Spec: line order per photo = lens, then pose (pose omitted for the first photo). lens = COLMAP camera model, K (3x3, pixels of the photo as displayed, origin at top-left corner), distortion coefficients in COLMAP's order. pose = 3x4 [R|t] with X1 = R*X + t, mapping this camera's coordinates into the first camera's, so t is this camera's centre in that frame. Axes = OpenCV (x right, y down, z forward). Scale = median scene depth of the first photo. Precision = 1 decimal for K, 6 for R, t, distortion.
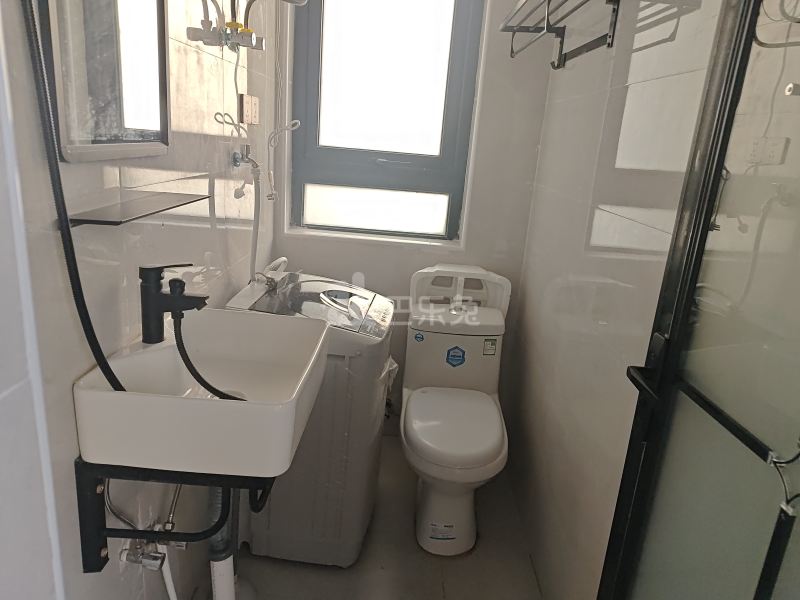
lens RADIAL K [[535.4, 0, 401.3], [0, 535.4, 286.5], [0, 0, 1]] dist [0.001295, 0.000385]
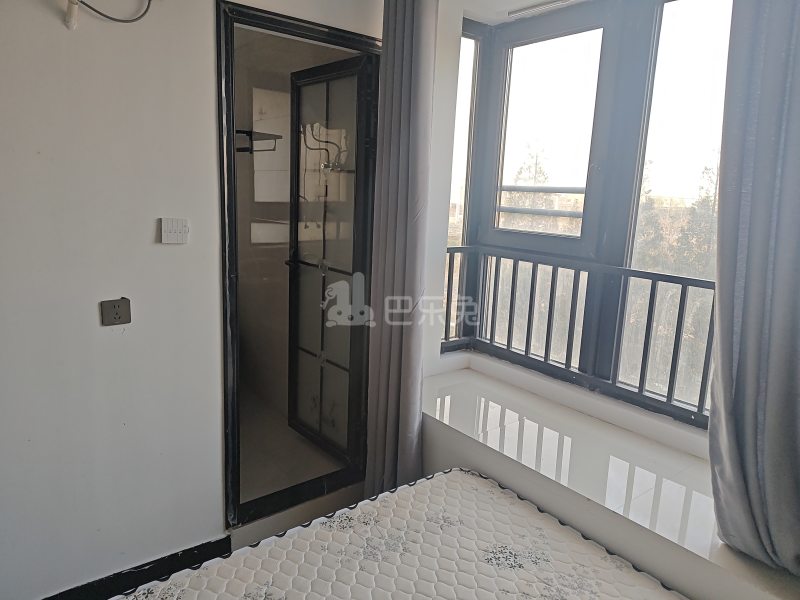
lens RADIAL K [[563.5, 0, 396.6], [0, 563.5, 291.4], [0, 0, 1]] dist [0.013032, 0.001170]
pose [[0.785892, -0.157301, 0.598022, -0.488460], [0.185492, 0.982536, 0.014677, 0.165309], [-0.589887, 0.099394, 0.801345, -0.930164]]
